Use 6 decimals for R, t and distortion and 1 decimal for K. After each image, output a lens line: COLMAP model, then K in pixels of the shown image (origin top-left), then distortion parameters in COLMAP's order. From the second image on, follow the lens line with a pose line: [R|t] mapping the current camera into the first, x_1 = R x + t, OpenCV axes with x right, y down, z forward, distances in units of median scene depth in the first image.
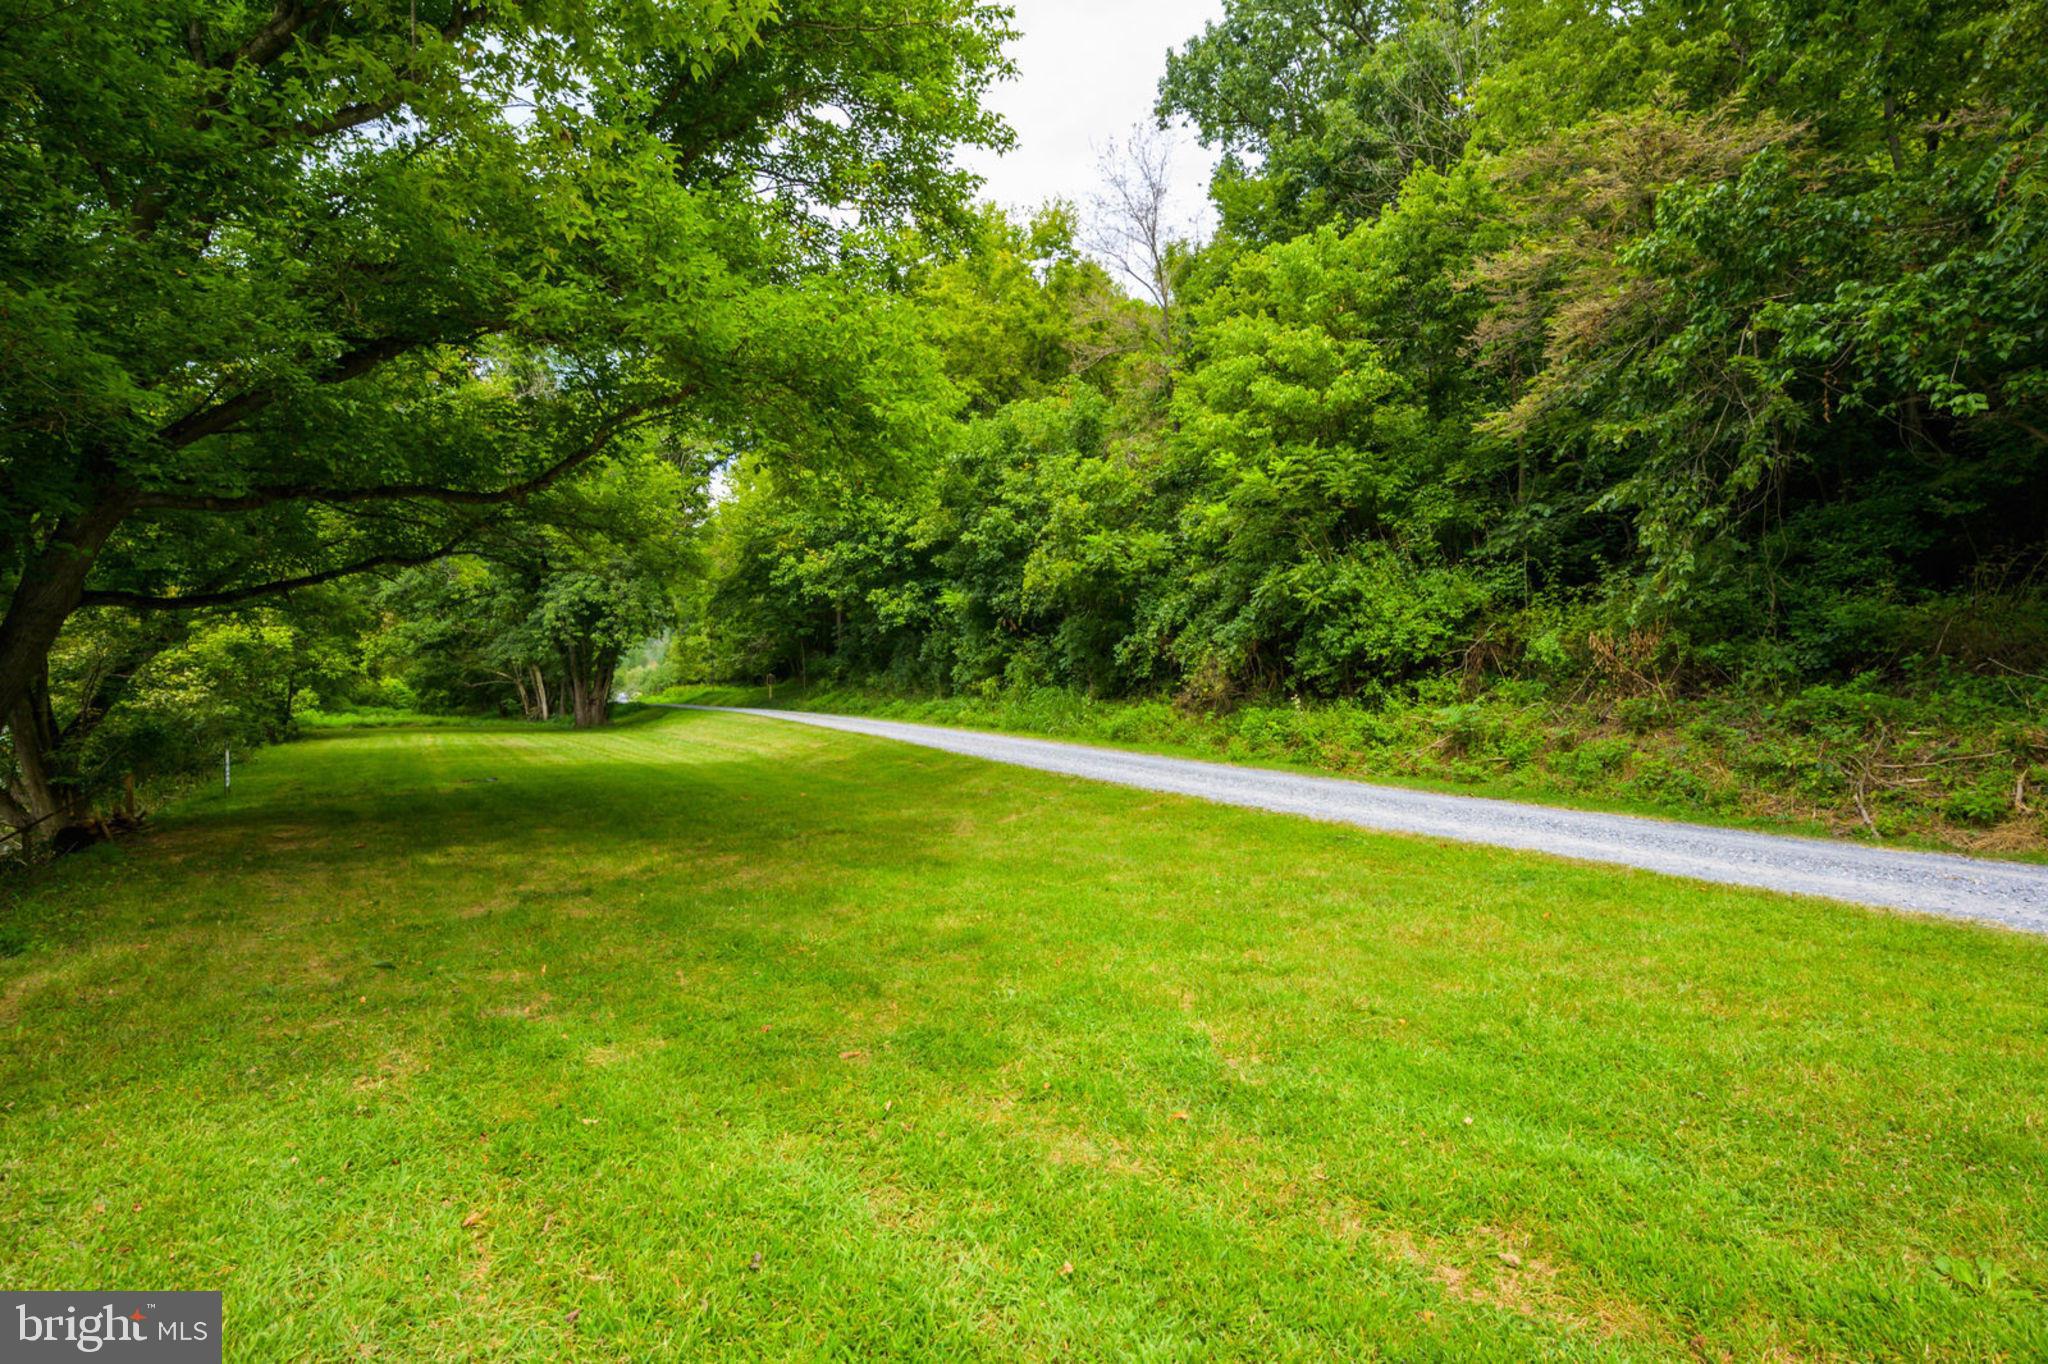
lens RADIAL K [[998.3, 0, 1026.1], [0, 998.3, 686.0], [0, 0, 1]] dist [0.000753, 0.000094]
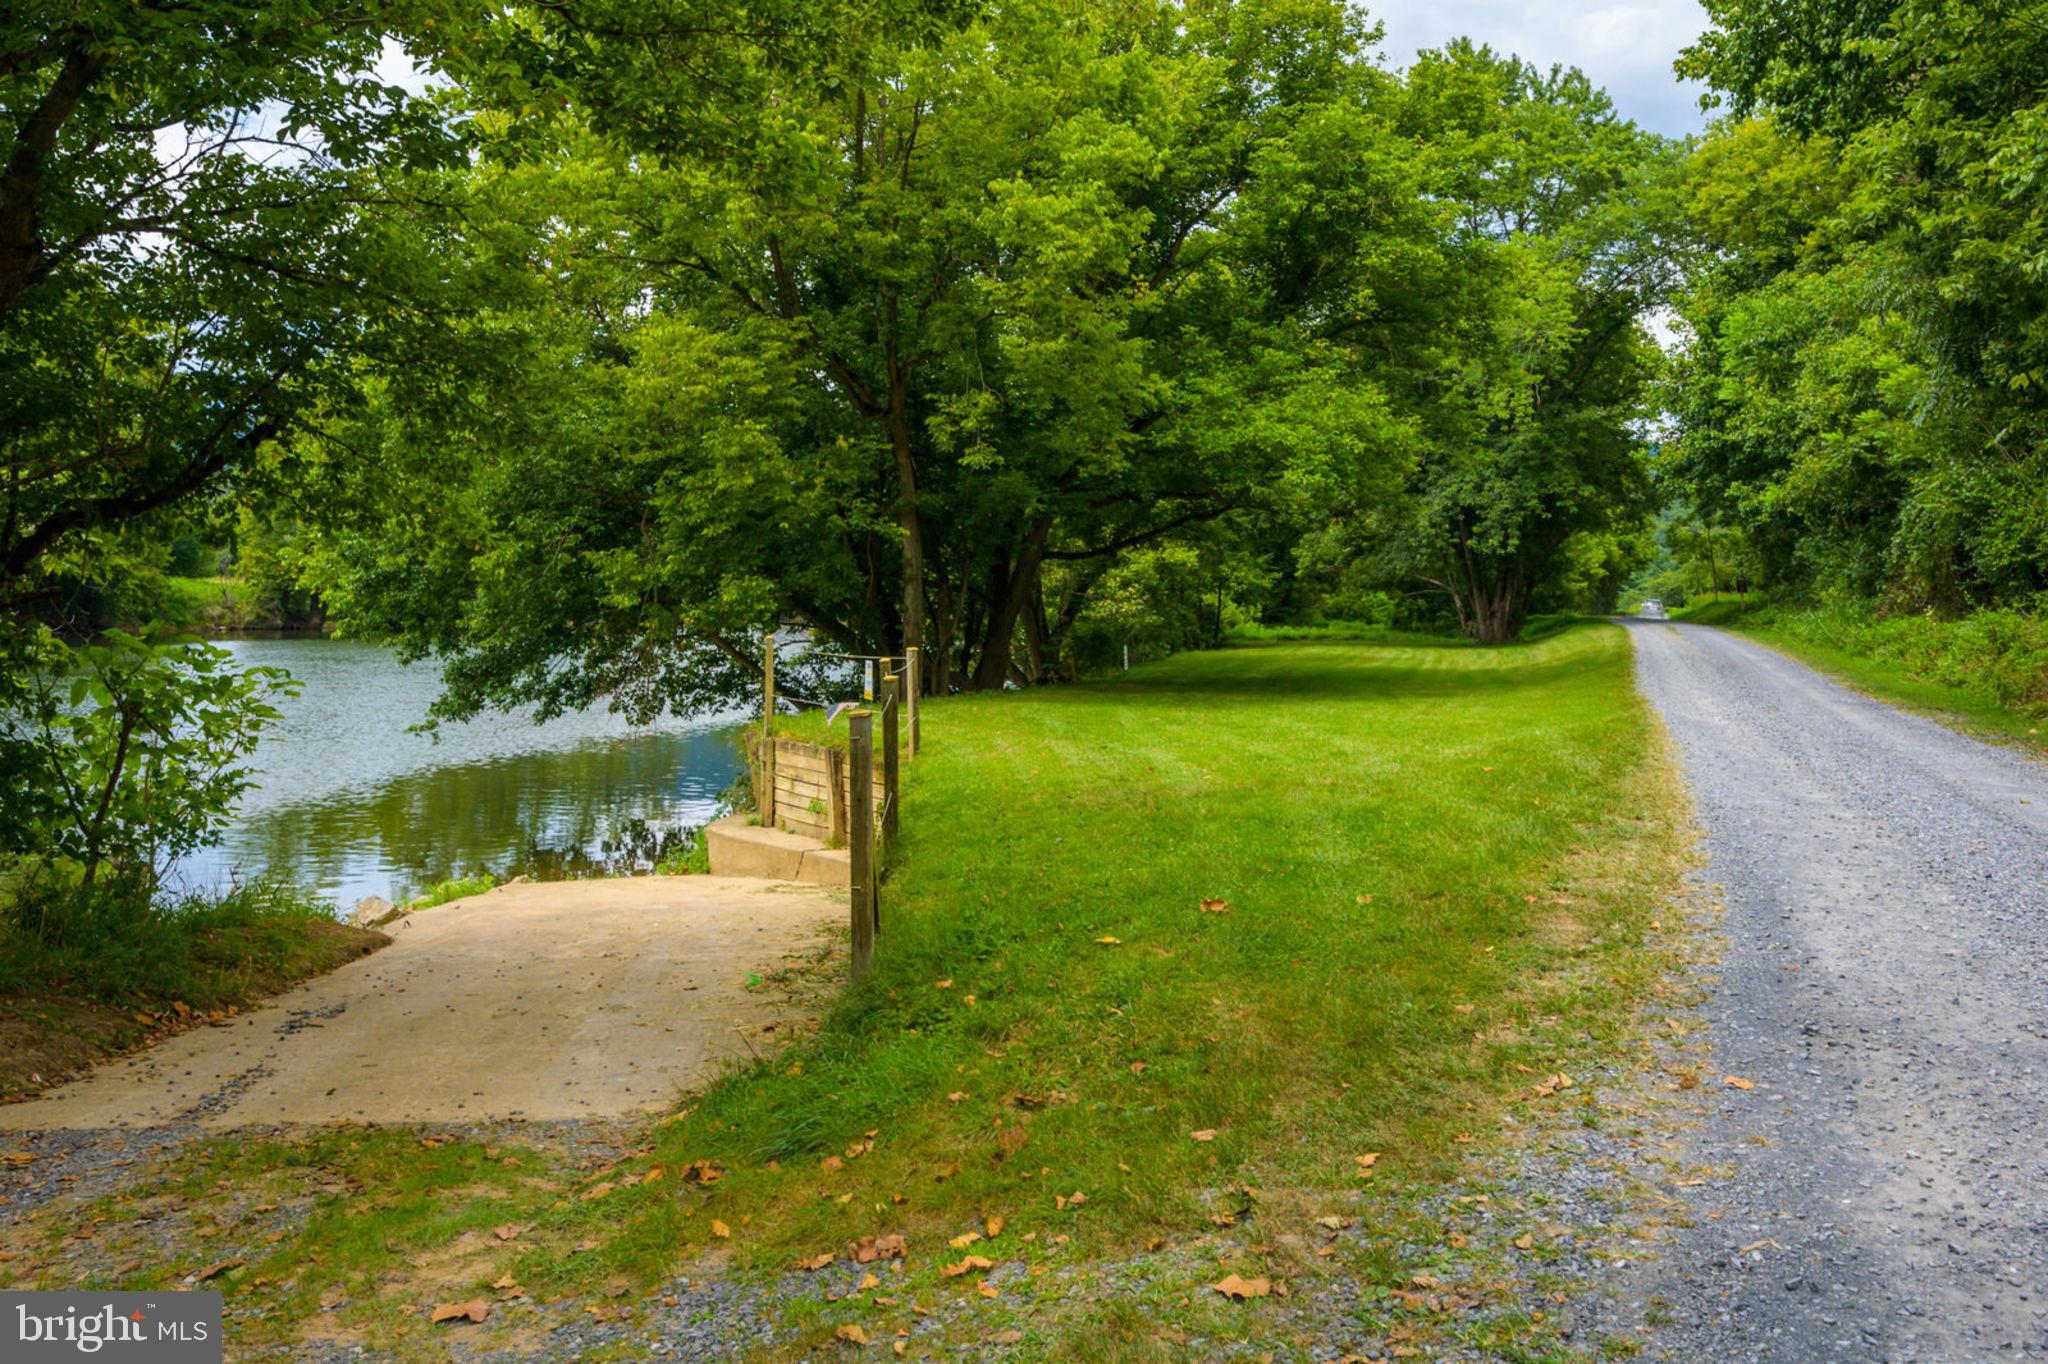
lens RADIAL K [[1482.1, 0, 1023.9], [0, 1482.1, 682.1], [0, 0, 1]] dist [0.001957, 0.000230]
pose [[0.693541, 0.035237, -0.719555, 0.279205], [0.008515, 0.998332, 0.057095, -0.002676], [0.720367, -0.045725, 0.692084, -0.258208]]
